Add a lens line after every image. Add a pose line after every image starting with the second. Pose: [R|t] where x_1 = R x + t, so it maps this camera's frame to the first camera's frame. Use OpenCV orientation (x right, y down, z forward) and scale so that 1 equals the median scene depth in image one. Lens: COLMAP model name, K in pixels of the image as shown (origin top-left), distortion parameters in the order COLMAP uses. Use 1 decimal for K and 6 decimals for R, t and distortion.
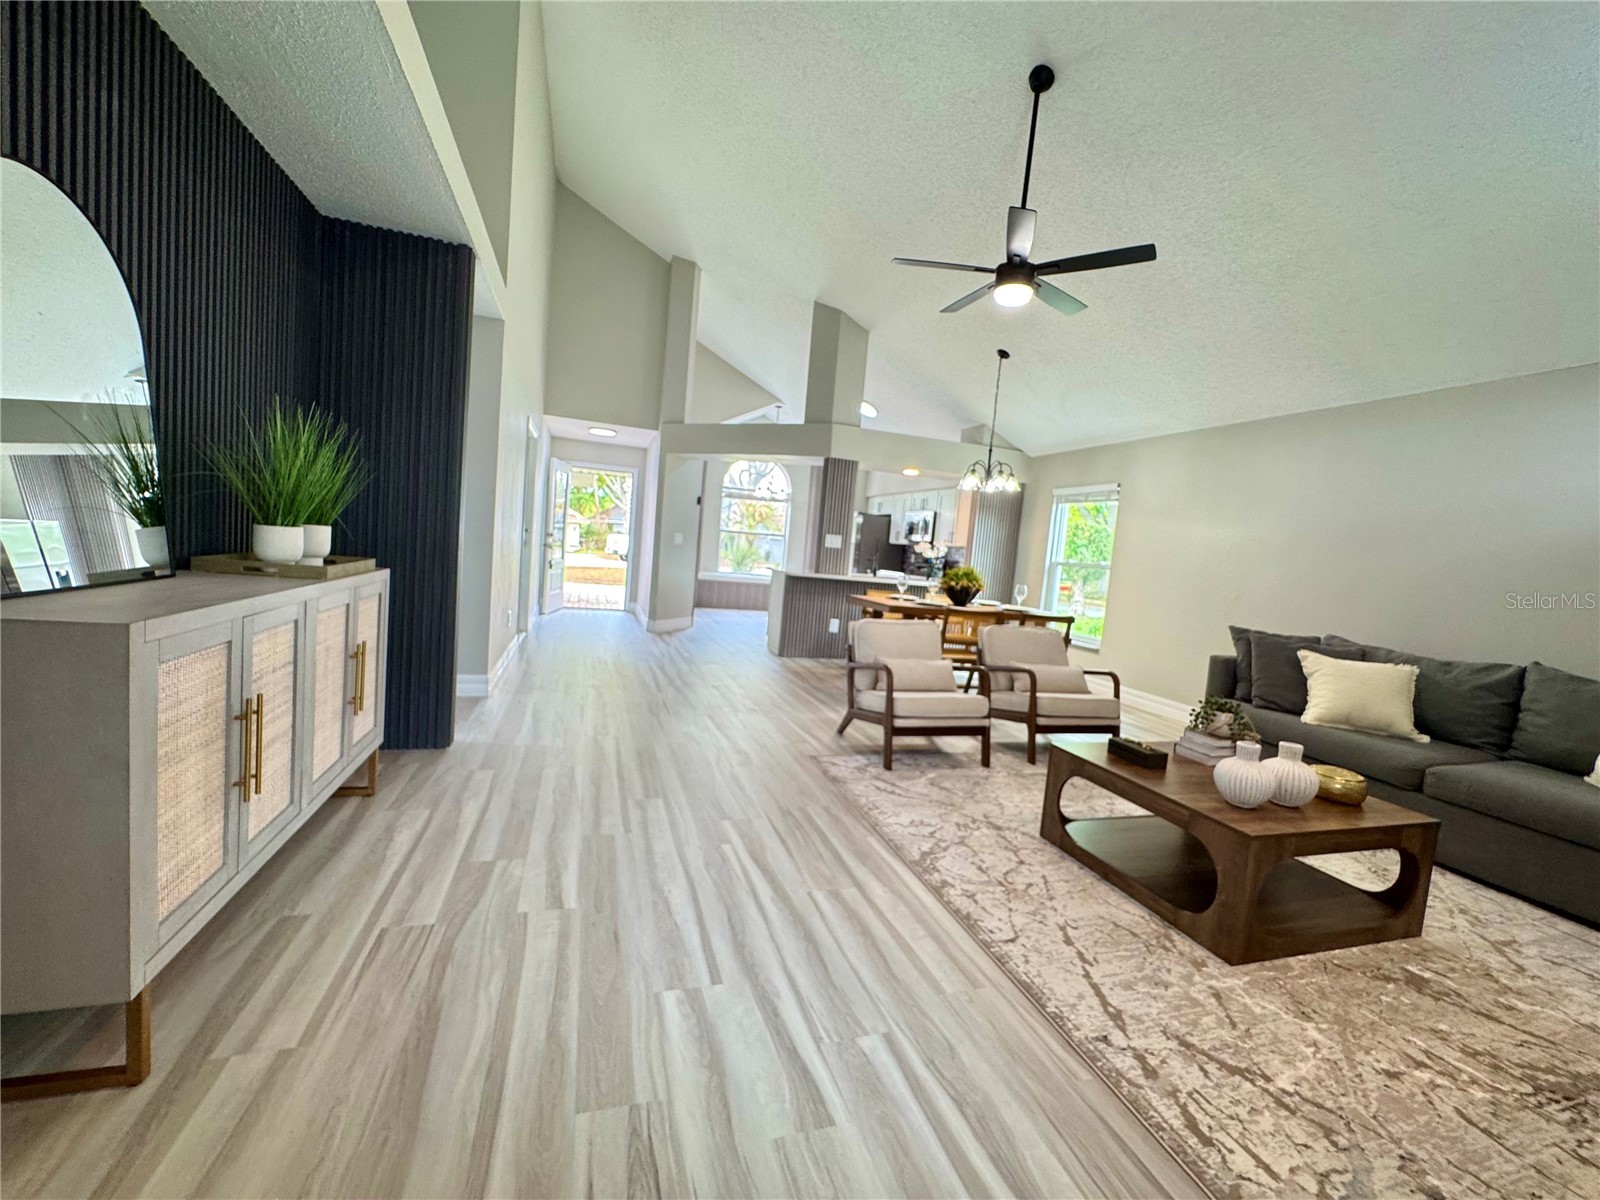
lens RADIAL K [[641.9, 0, 803.6], [0, 641.9, 597.7], [0, 0, 1]] dist [0.000773, -0.000453]
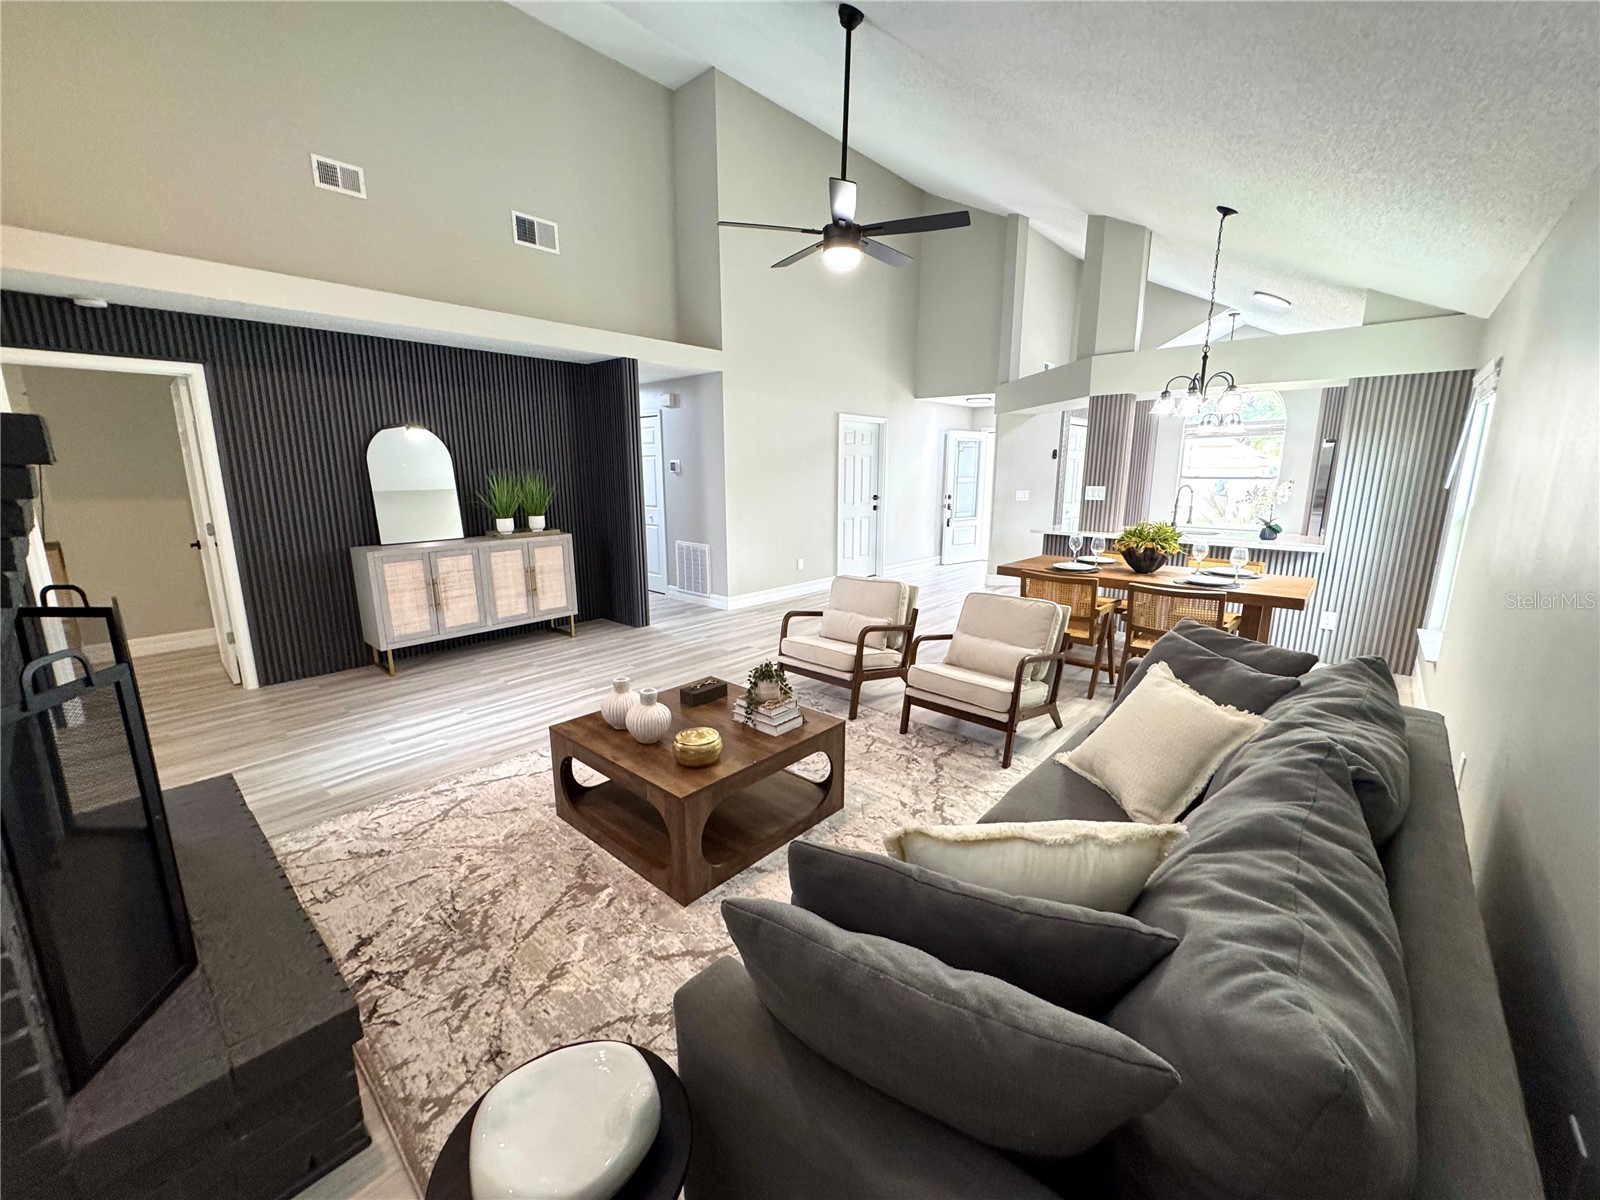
lens RADIAL K [[641.9, 0, 801.9], [0, 641.9, 601.8], [0, 0, 1]] dist [0.000773, -0.000453]
pose [[0.502992, 0.090969, -0.859490, 1.958952], [-0.022430, 0.995484, 0.092237, -0.041102], [0.864000, -0.027116, 0.502761, 0.704320]]
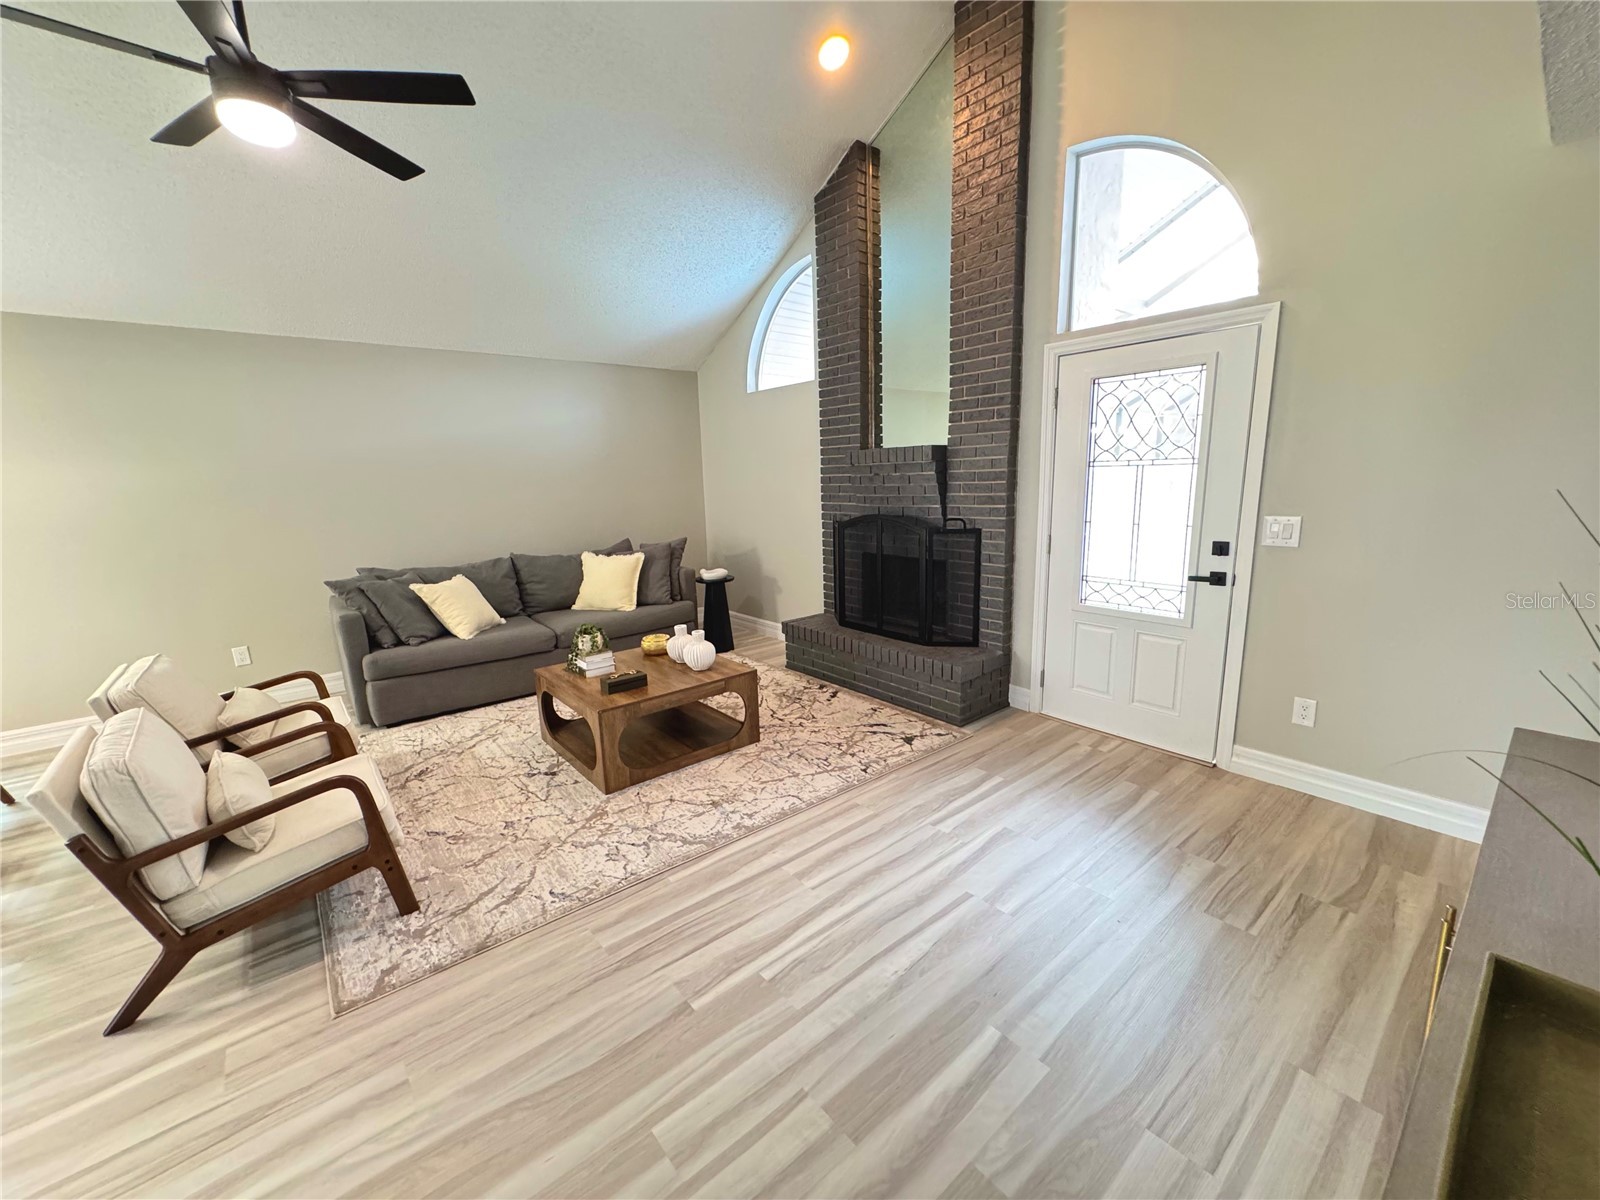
lens RADIAL K [[641.9, 0, 799.3], [0, 641.9, 599.7], [0, 0, 1]] dist [0.000773, -0.000453]
pose [[-0.370011, -0.249260, 0.894965, -0.818420], [0.068686, 0.953359, 0.293921, -0.301864], [-0.926485, 0.170226, -0.335632, 1.322324]]
